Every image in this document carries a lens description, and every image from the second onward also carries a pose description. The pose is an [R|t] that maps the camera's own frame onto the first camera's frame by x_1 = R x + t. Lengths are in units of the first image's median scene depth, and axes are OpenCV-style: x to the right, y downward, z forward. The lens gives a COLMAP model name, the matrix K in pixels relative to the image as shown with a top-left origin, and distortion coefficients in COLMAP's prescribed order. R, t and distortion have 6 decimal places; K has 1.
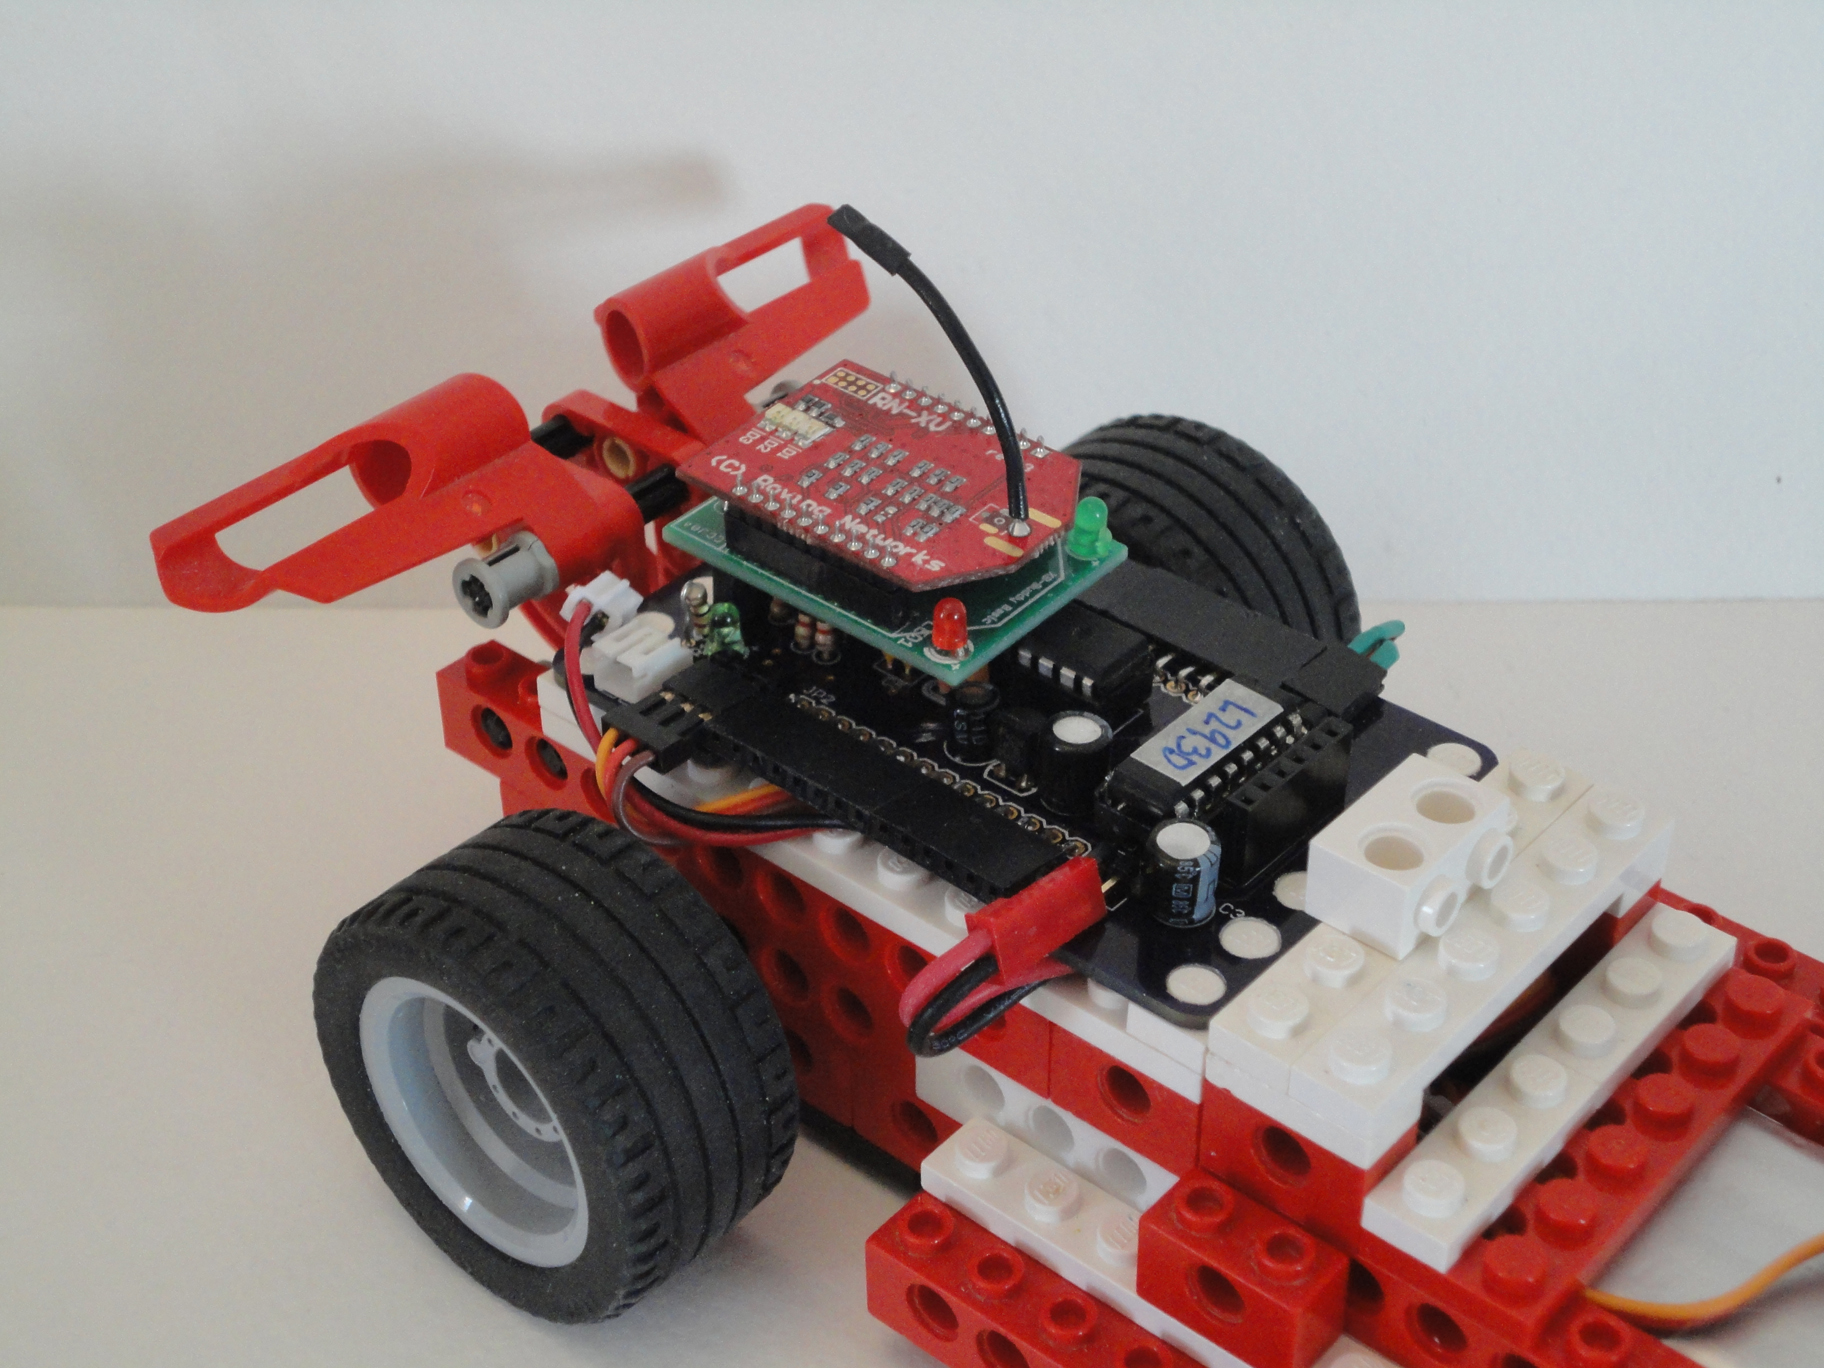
lens RADIAL K [[2835.1, 0, 912.0], [0, 2835.1, 684.0], [0, 0, 1]] dist [0.008702, 0.065068]
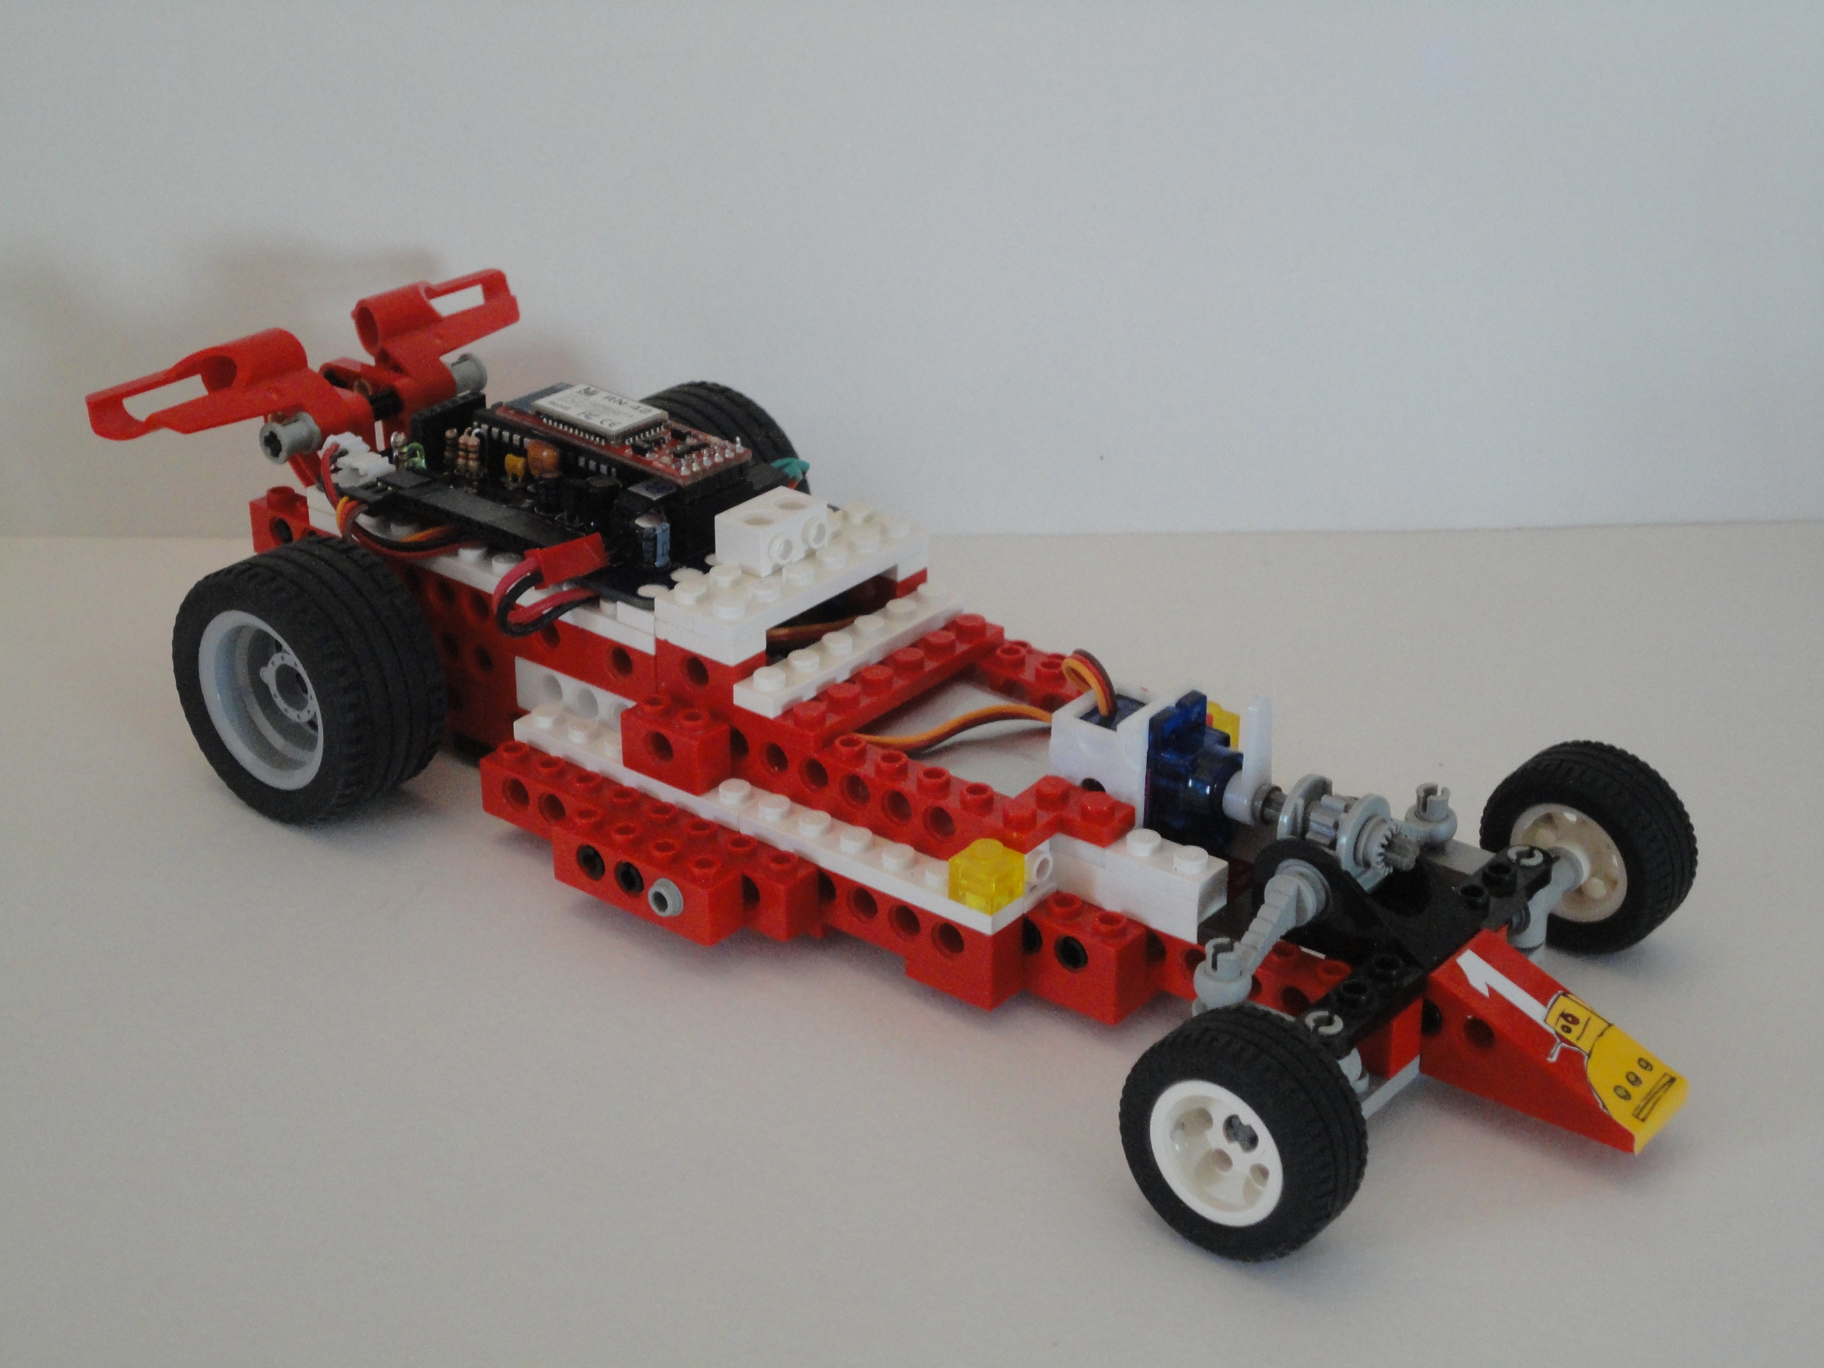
lens RADIAL K [[2880.4, 0, 912.0], [0, 2880.4, 684.0], [0, 0, 1]] dist [0.028041, 0.066876]
pose [[0.999028, -0.000955, 0.044080, 0.172086], [0.008176, 0.986439, -0.163923, 0.439890], [-0.043326, 0.164124, 0.985488, -0.793368]]
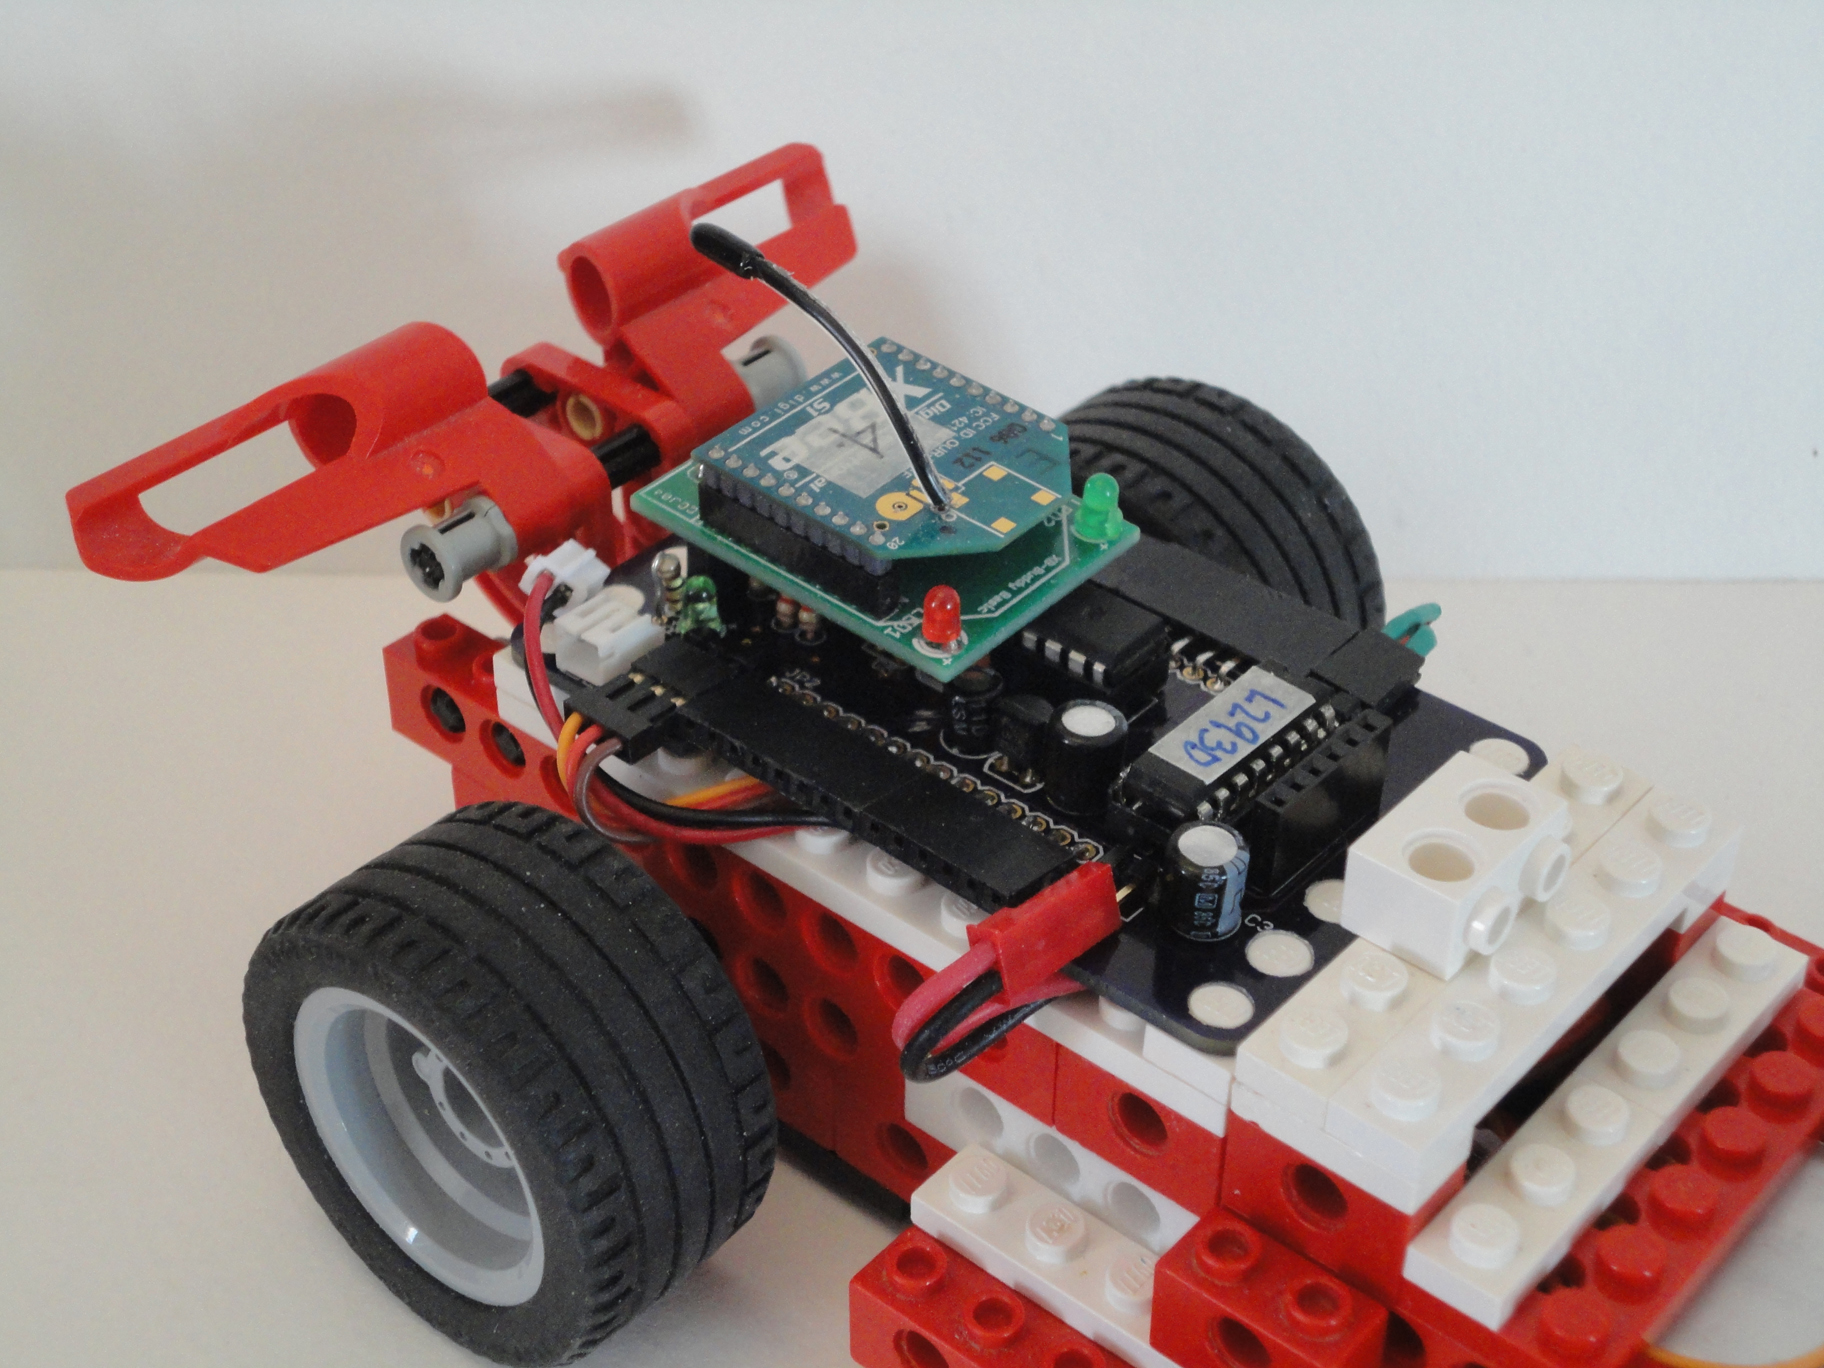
lens RADIAL K [[2848.2, 0, 912.0], [0, 2848.2, 684.0], [0, 0, 1]] dist [0.031369, -0.004074]
pose [[0.999828, 0.010581, 0.015223, -0.012126], [-0.010732, 0.999894, 0.009883, -0.003960], [-0.015116, -0.010044, 0.999835, 0.086840]]
